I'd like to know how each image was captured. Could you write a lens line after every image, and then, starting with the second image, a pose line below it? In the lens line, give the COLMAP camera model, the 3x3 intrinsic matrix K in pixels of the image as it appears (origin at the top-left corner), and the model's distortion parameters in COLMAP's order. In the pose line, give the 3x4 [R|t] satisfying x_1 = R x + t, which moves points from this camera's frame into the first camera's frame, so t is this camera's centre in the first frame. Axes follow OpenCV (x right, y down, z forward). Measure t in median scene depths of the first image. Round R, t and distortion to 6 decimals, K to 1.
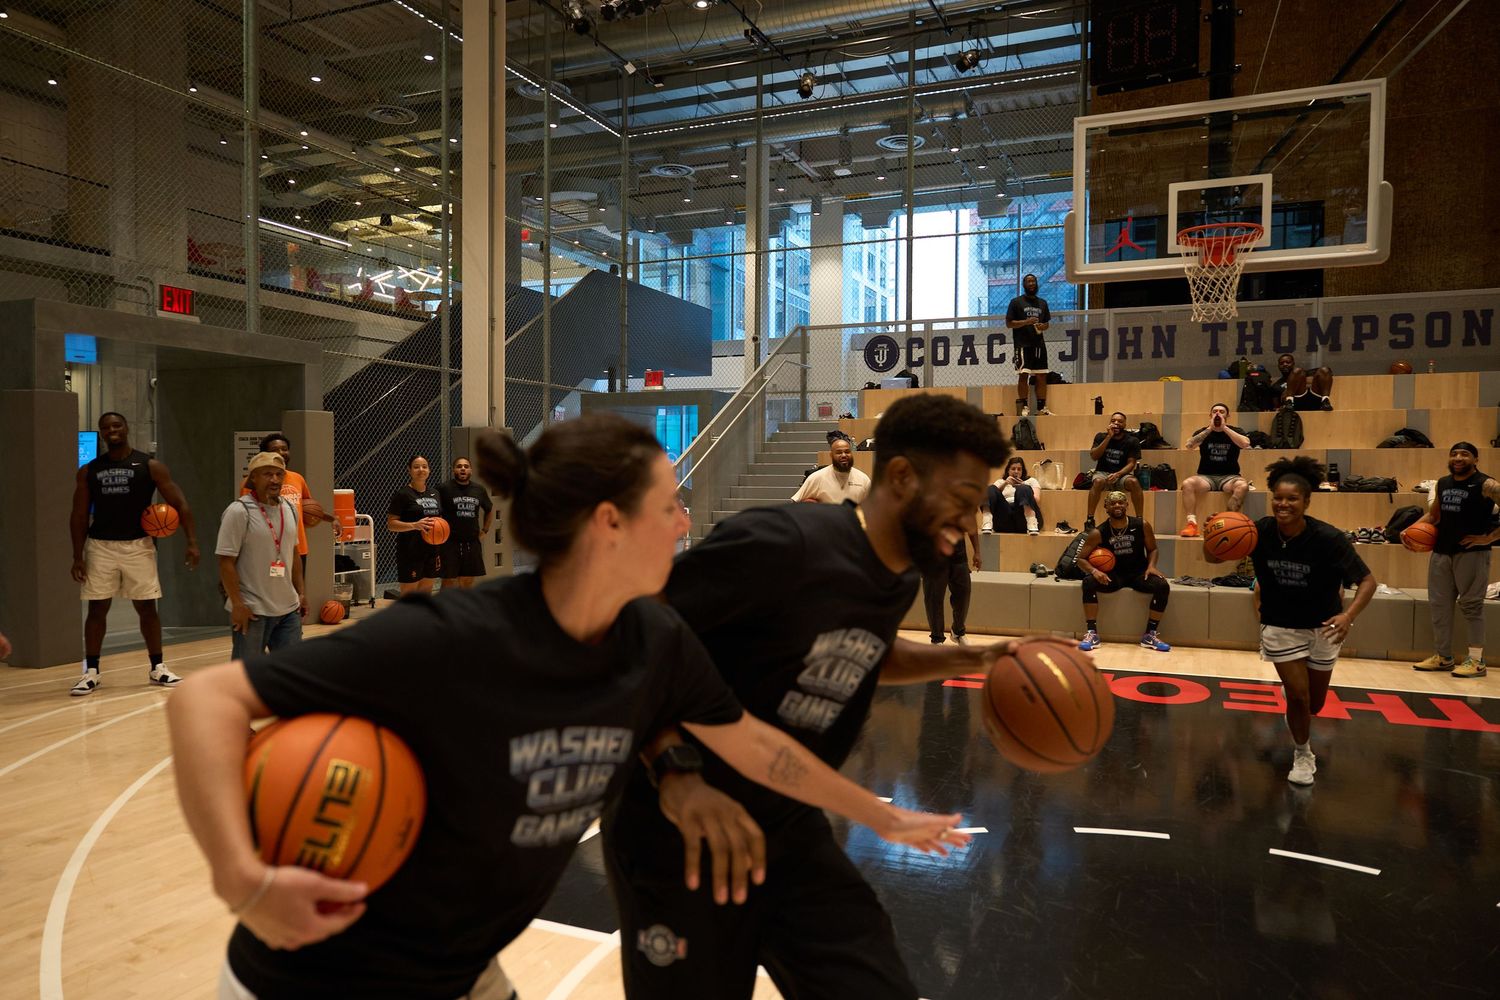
lens RADIAL K [[1012.6, 0, 750.0], [0, 1012.6, 500.0], [0, 0, 1]] dist [0.005152, -0.001244]
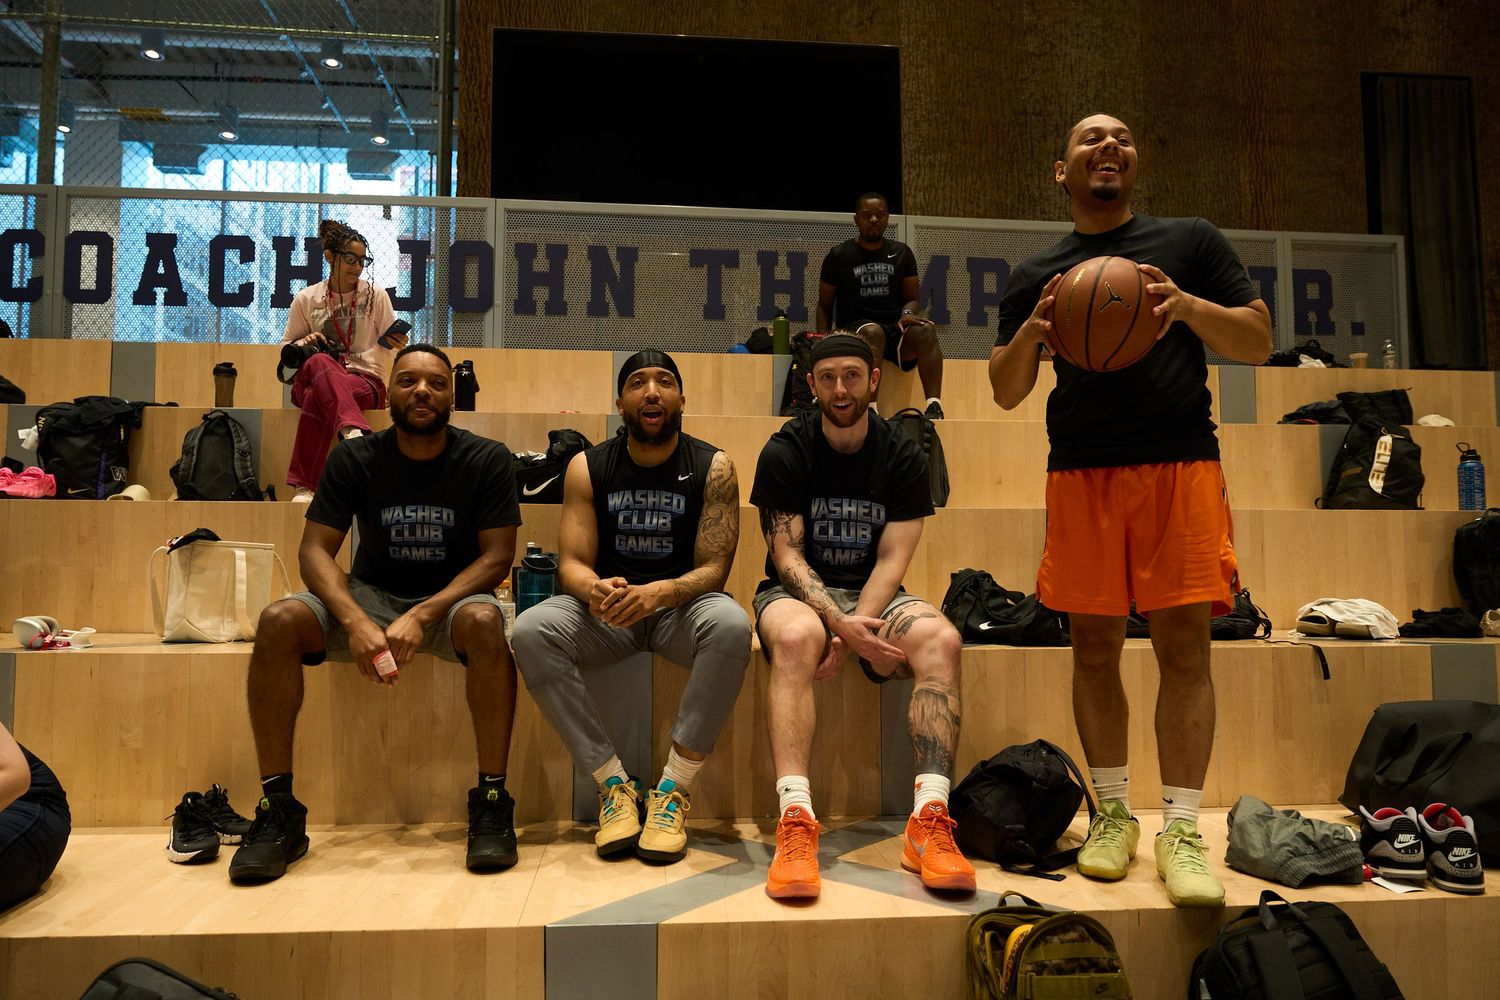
lens RADIAL K [[1030.7, 0, 724.0], [0, 1030.7, 501.9], [0, 0, 1]] dist [-0.000949, -0.000318]
pose [[0.882494, 0.030507, 0.469332, 0.236315], [0.012924, 0.995944, -0.089039, -0.017577], [-0.470145, 0.084642, 0.878521, 0.573468]]
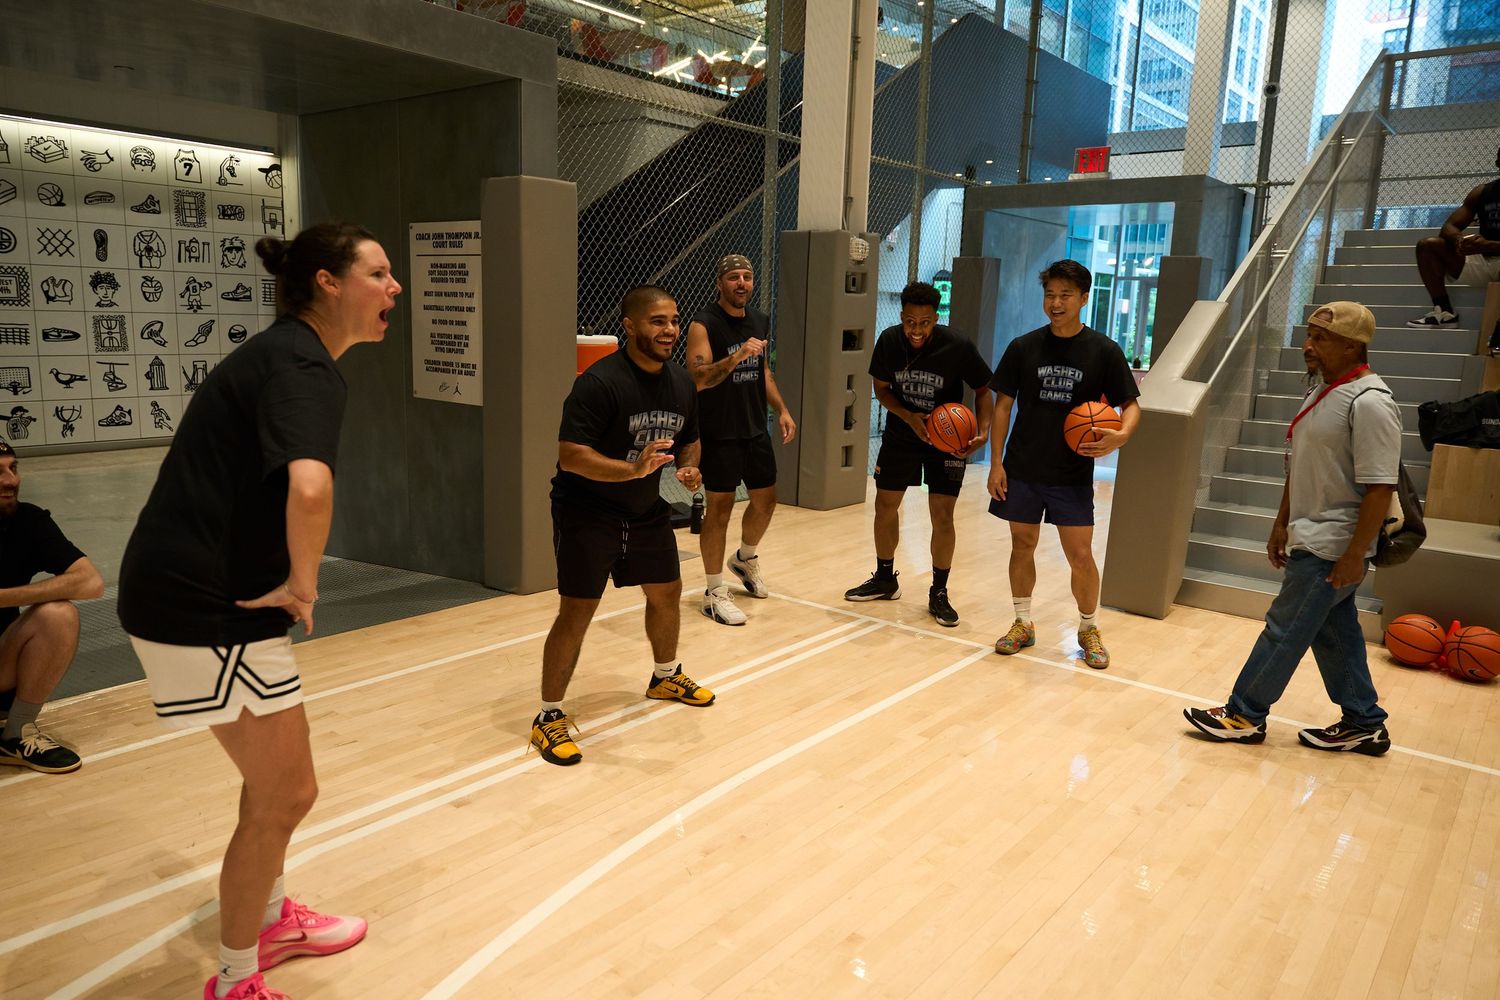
lens RADIAL K [[1031.7, 0, 750.0], [0, 1031.7, 500.0], [0, 0, 1]] dist [0.005040, -0.003868]
pose [[0.961220, 0.074543, -0.265516, -0.131990], [-0.032865, 0.986878, 0.158086, -0.011064], [0.273816, -0.143229, 0.951057, 0.376018]]
